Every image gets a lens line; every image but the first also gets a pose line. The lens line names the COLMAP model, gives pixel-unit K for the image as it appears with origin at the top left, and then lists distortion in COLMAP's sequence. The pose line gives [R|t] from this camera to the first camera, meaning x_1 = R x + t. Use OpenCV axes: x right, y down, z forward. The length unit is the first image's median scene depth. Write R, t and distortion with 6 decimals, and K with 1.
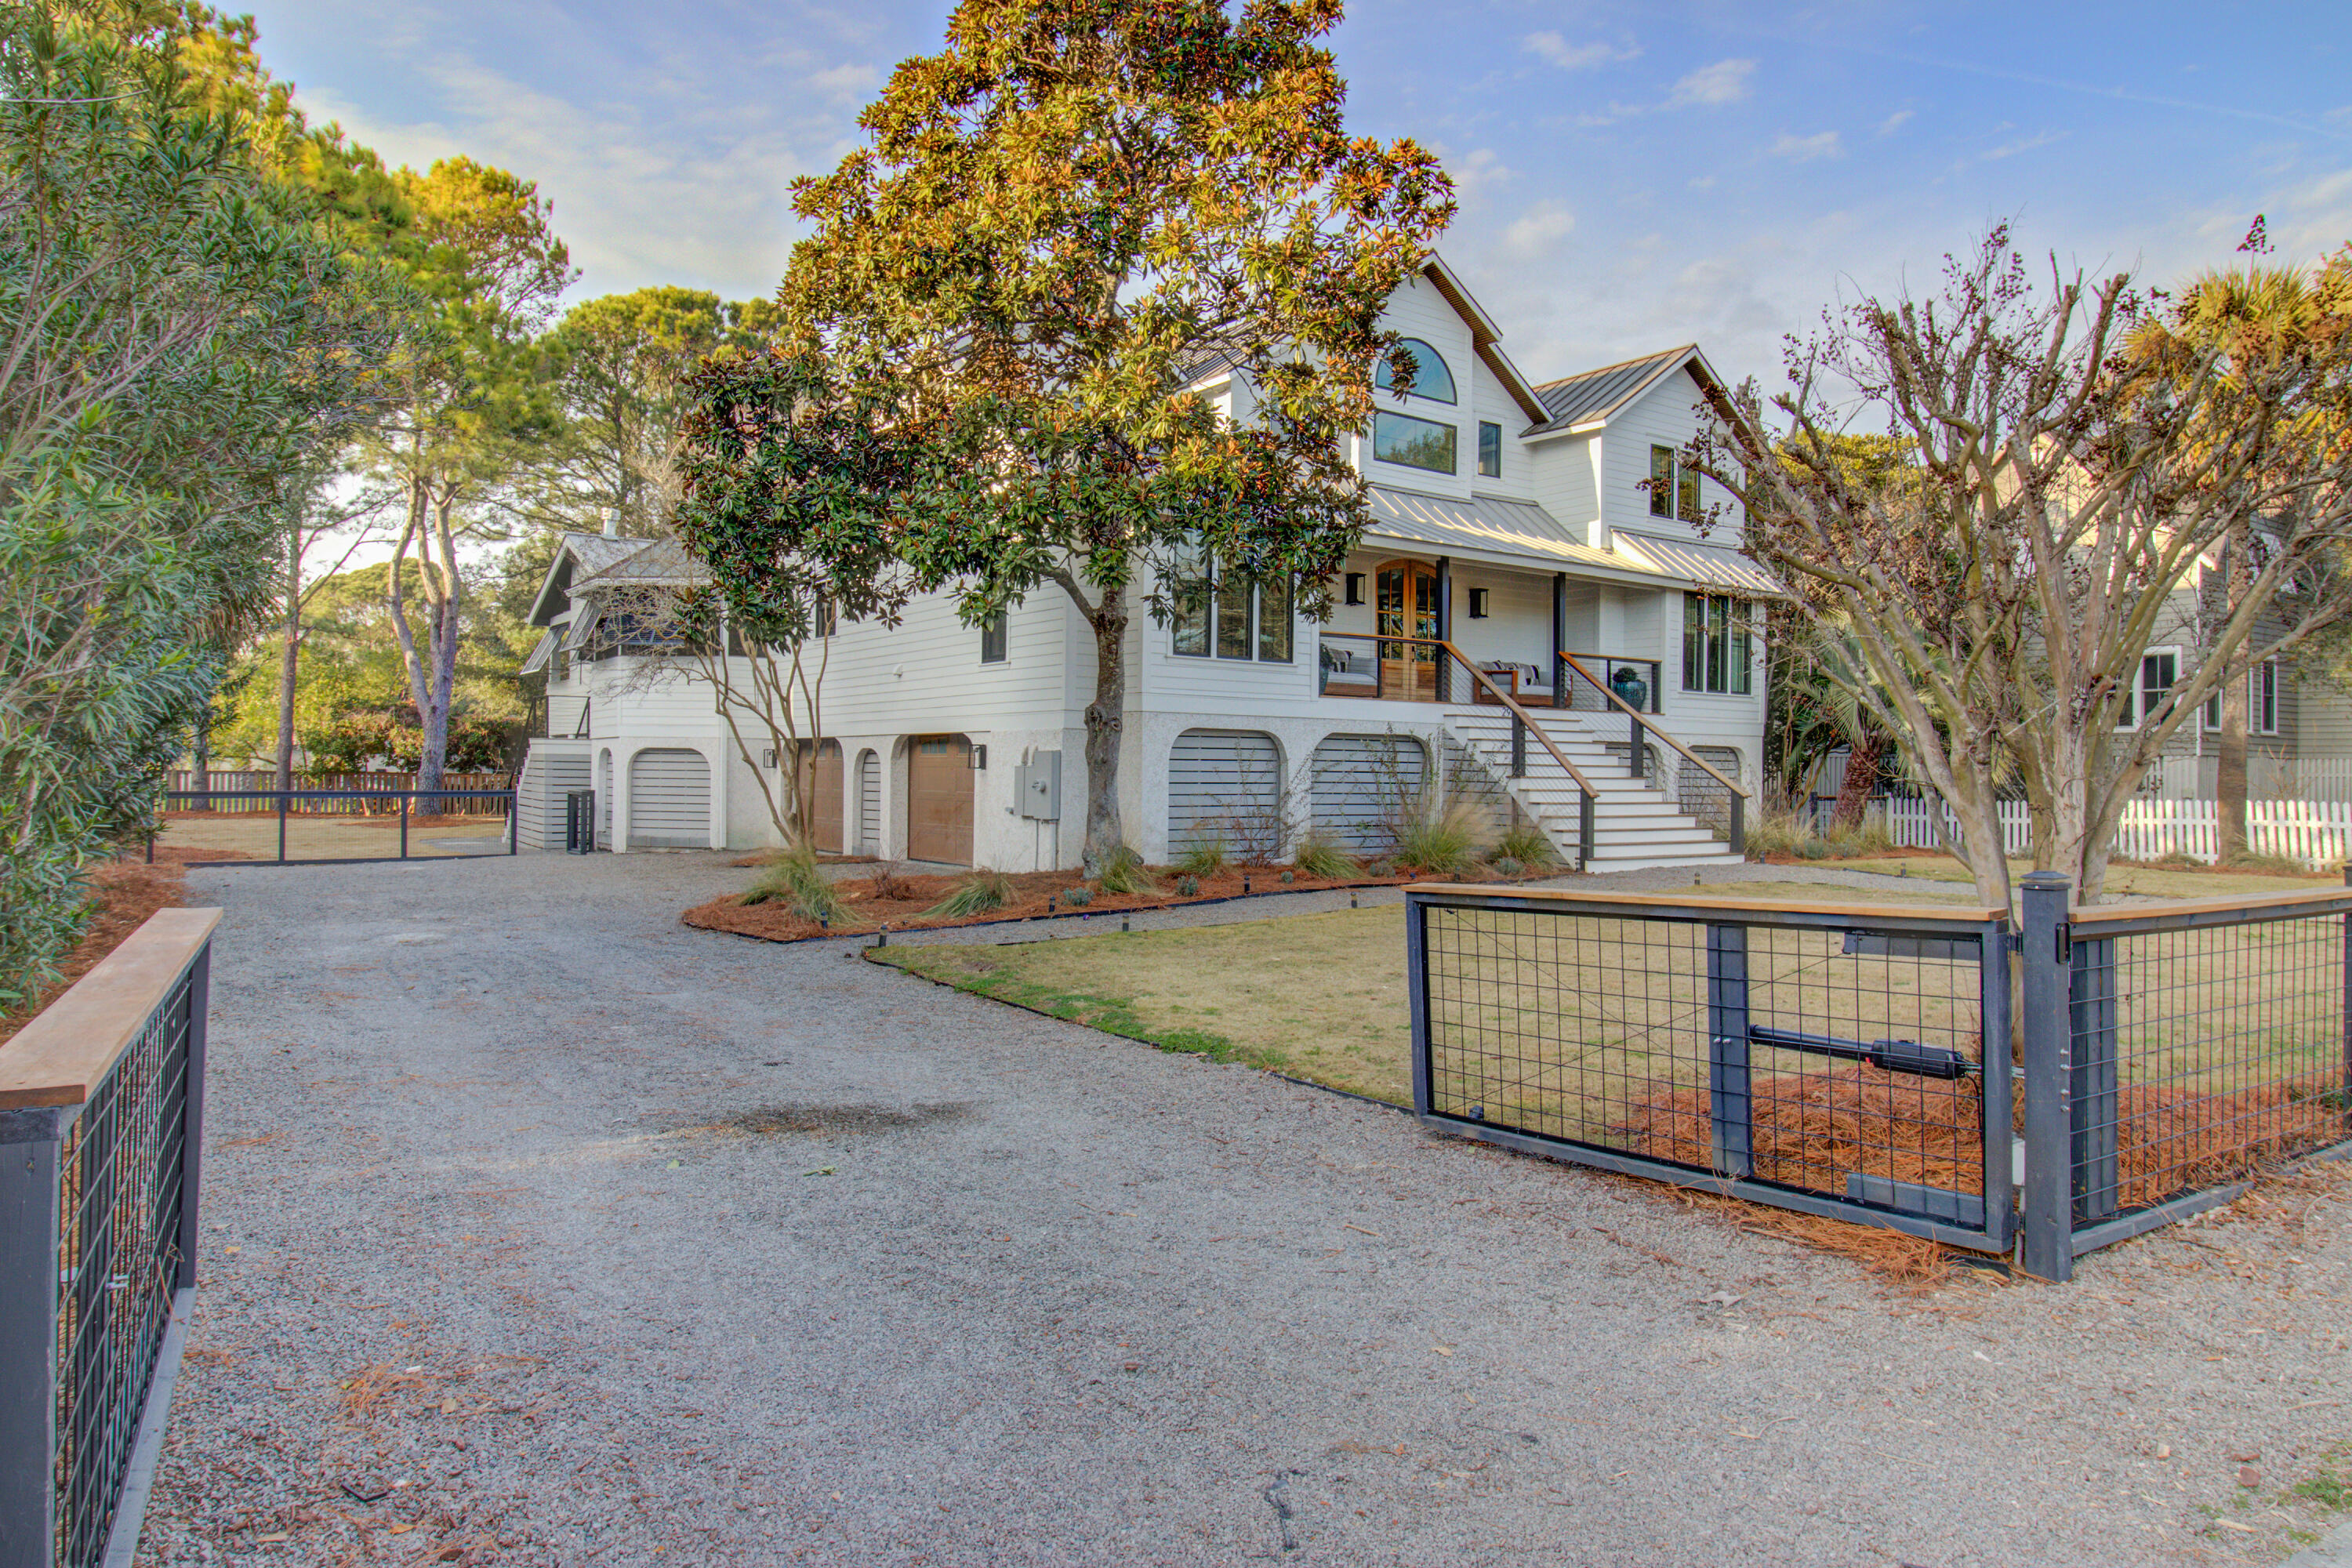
lens RADIAL K [[1556.4, 0, 1174.5], [0, 1556.4, 754.0], [0, 0, 1]] dist [-0.081638, -0.000287]
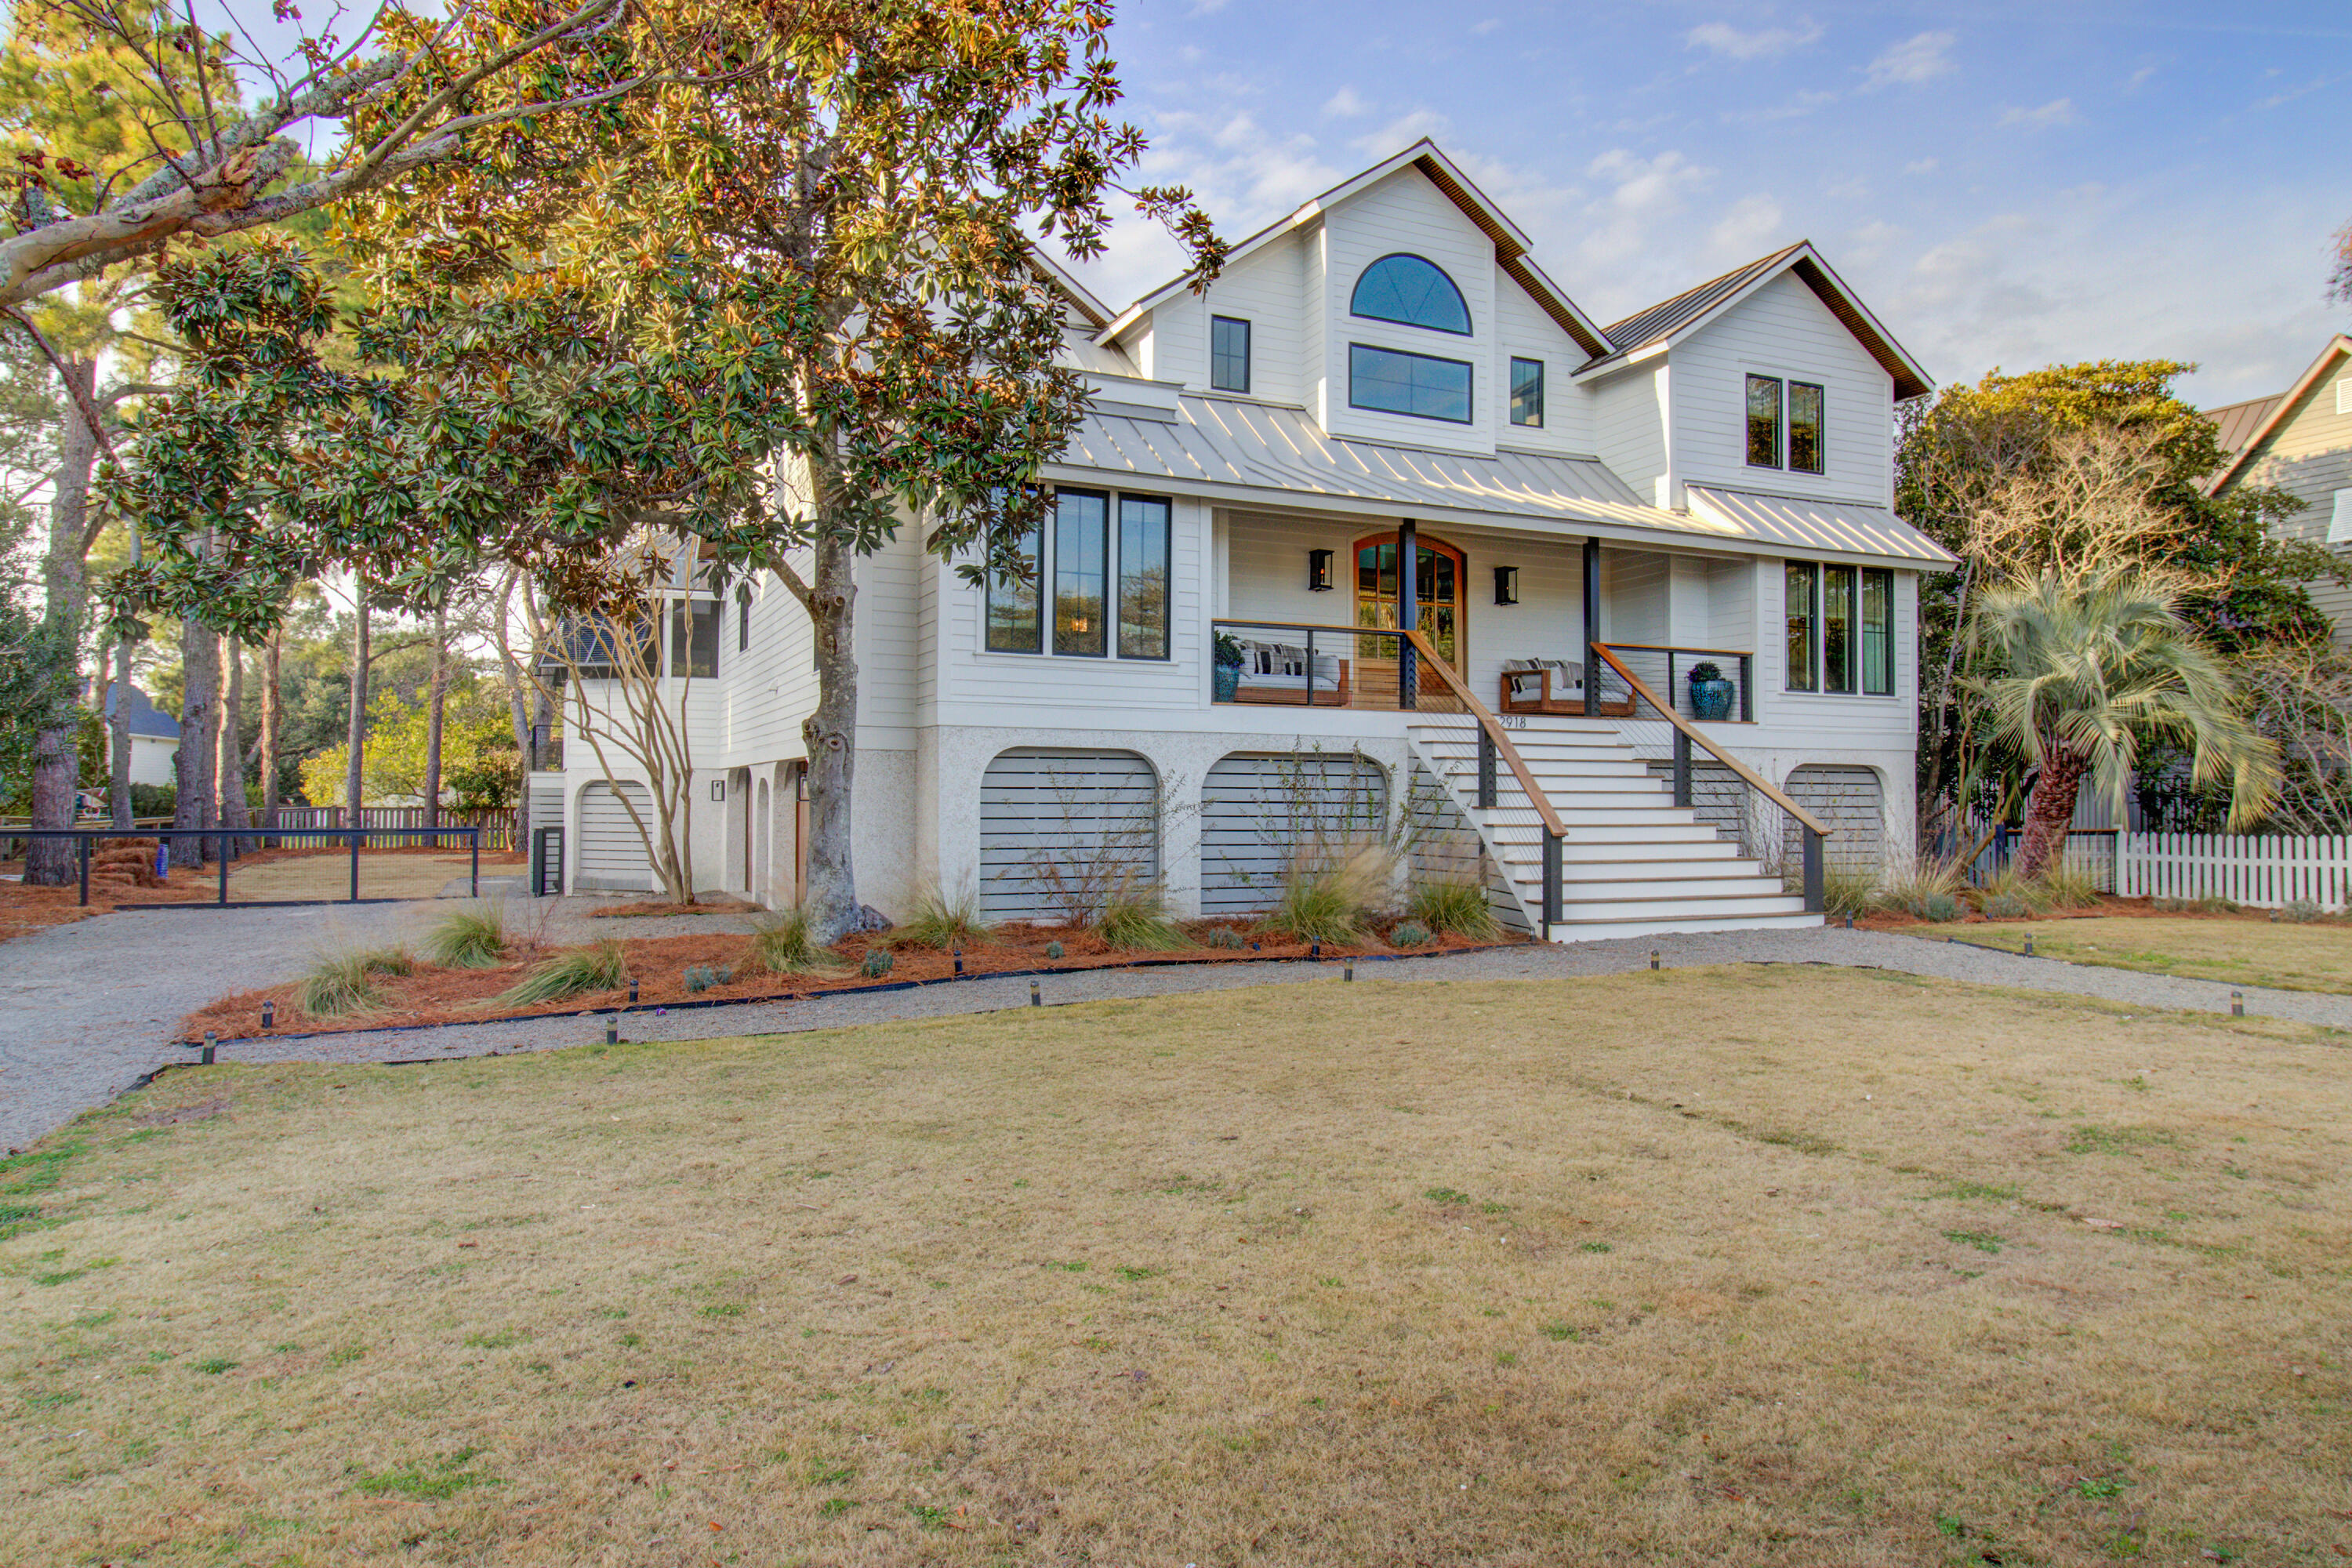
lens RADIAL K [[1521.2, 0, 1173.6], [0, 1521.2, 749.4], [0, 0, 1]] dist [-0.037297, -0.001560]
pose [[0.979413, -0.013253, -0.201431, 0.186436], [0.008348, 0.999648, -0.025180, 0.003461], [0.201694, 0.022980, 0.979179, 0.216896]]
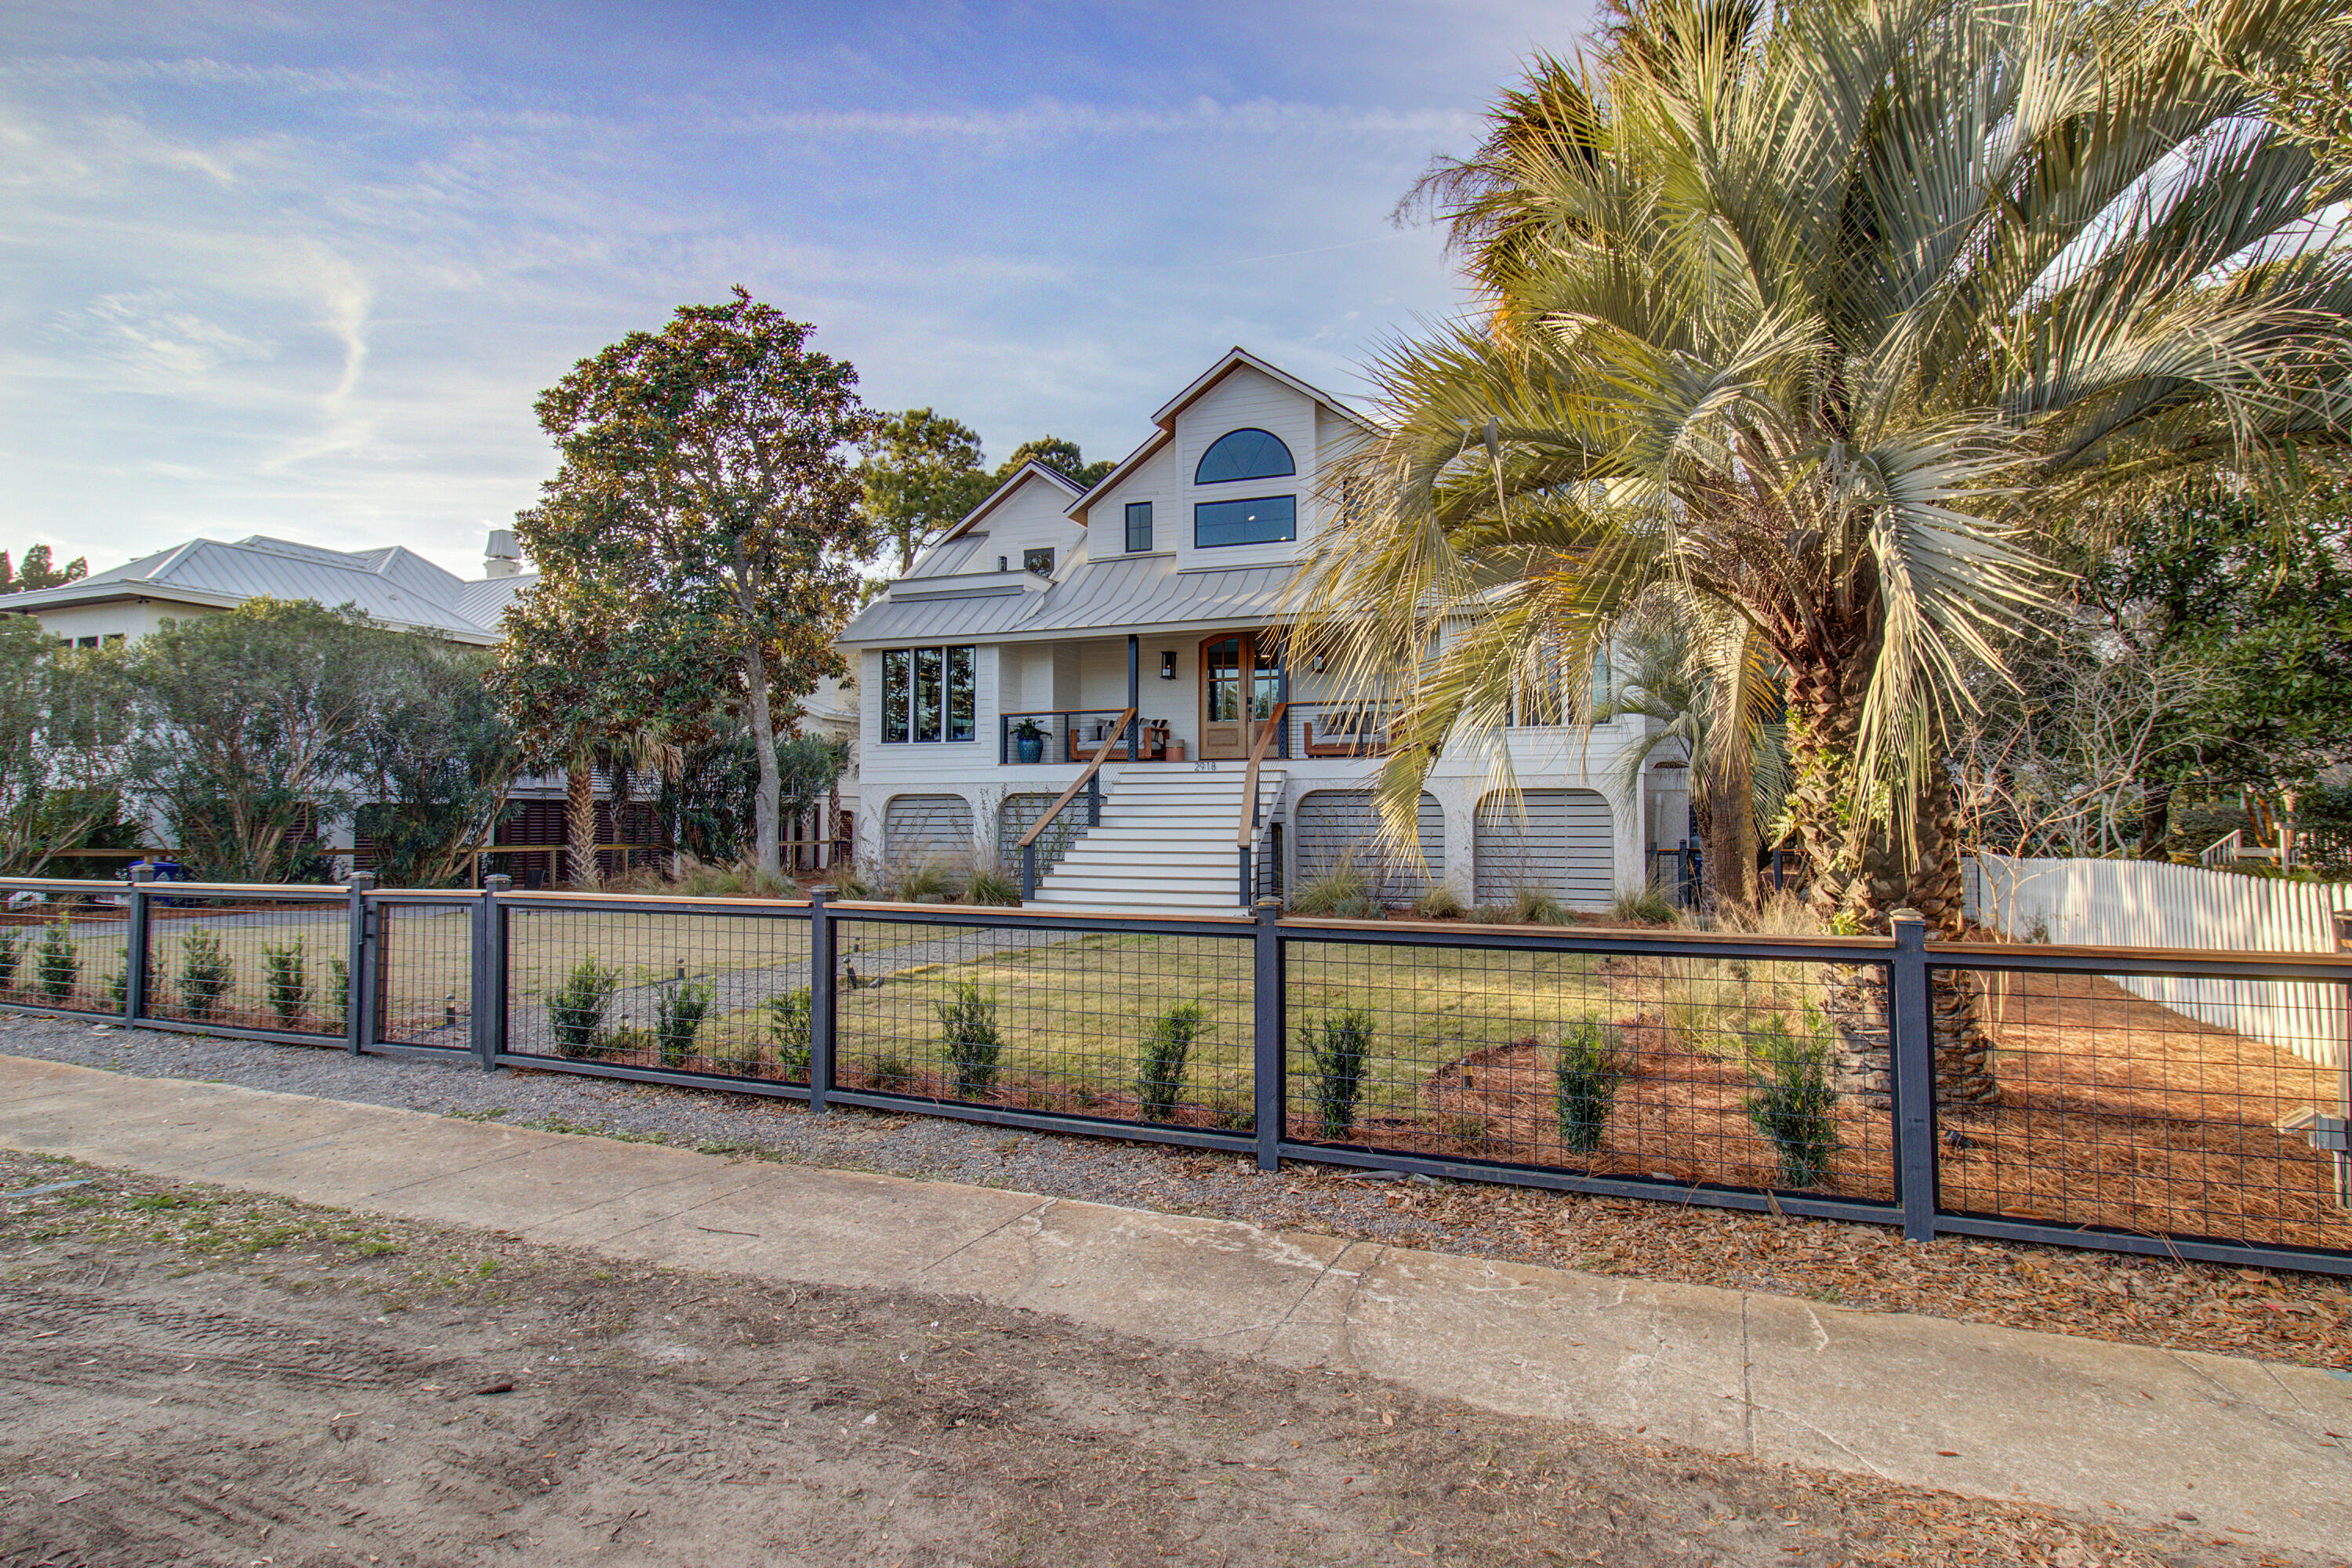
lens RADIAL K [[1355.0, 0, 1176.0], [0, 1355.0, 784.0], [0, 0, 1]] dist [-0.136557, -0.000248]
pose [[0.496053, -0.037915, -0.867464, 0.932375], [0.011183, 0.999242, -0.037280, 0.017734], [0.868220, 0.008792, 0.496101, 0.478724]]
